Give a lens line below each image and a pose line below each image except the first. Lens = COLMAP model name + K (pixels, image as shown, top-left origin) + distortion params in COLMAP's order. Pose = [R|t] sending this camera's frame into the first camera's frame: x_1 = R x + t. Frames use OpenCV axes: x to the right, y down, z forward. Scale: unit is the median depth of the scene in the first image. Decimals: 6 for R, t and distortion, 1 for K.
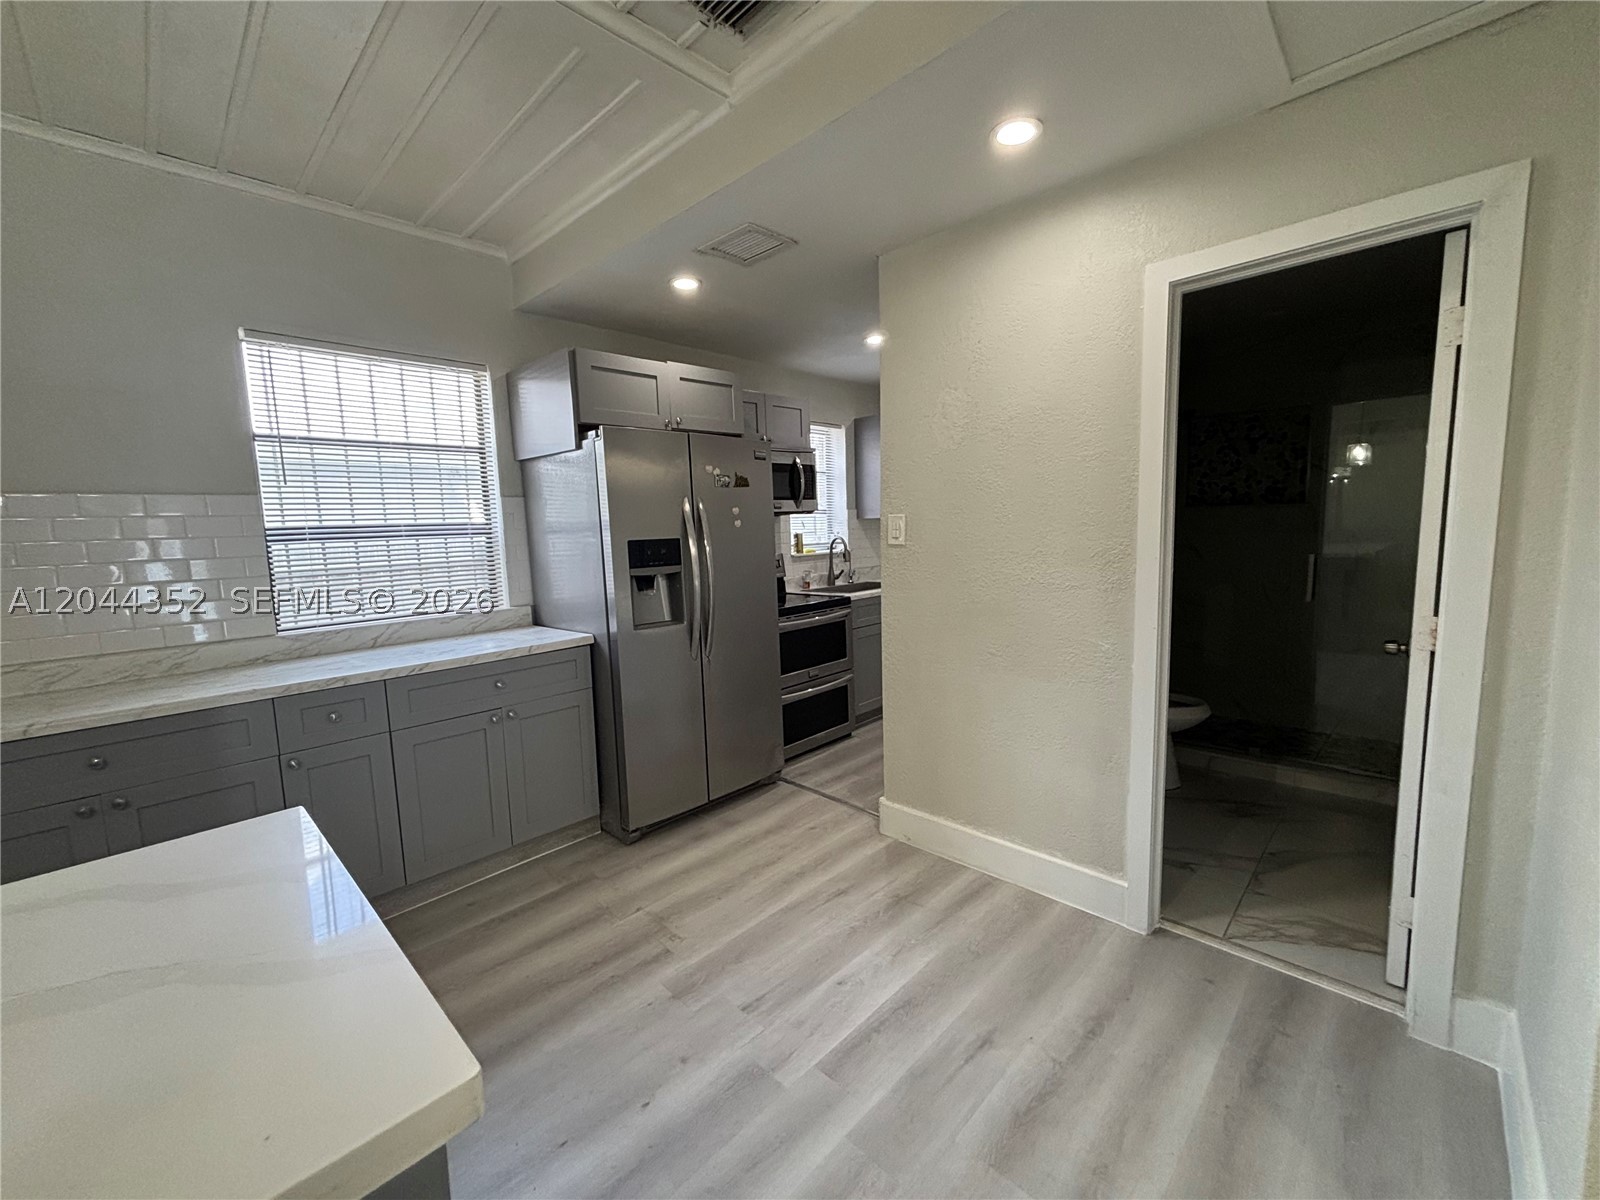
lens RADIAL K [[642.0, 0, 798.9], [0, 642.0, 592.1], [0, 0, 1]] dist [-0.001797, -0.000270]
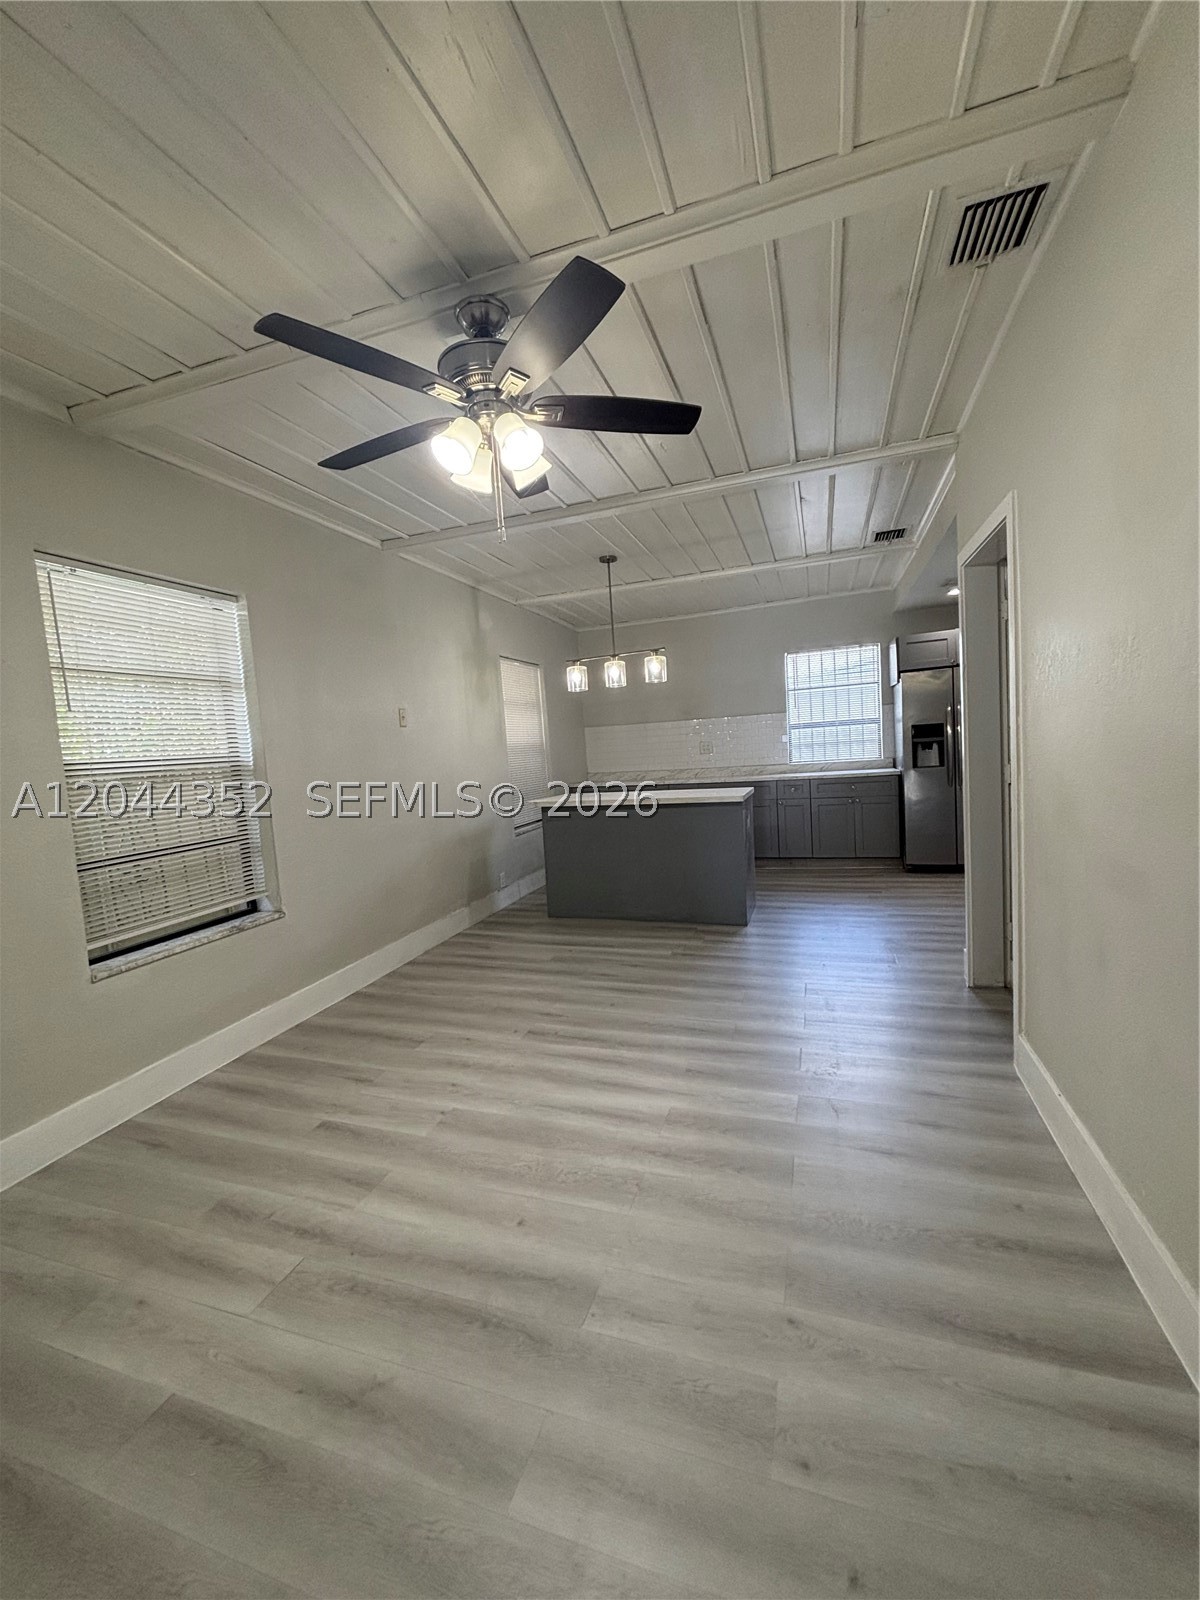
lens RADIAL K [[642.0, 0, 595.2], [0, 642.0, 798.0], [0, 0, 1]] dist [-0.001797, -0.000270]
pose [[0.424413, 0.077763, -0.902124, 1.128391], [-0.040290, 0.996940, 0.066981, 0.053852], [0.904572, 0.007919, 0.426247, -0.783119]]
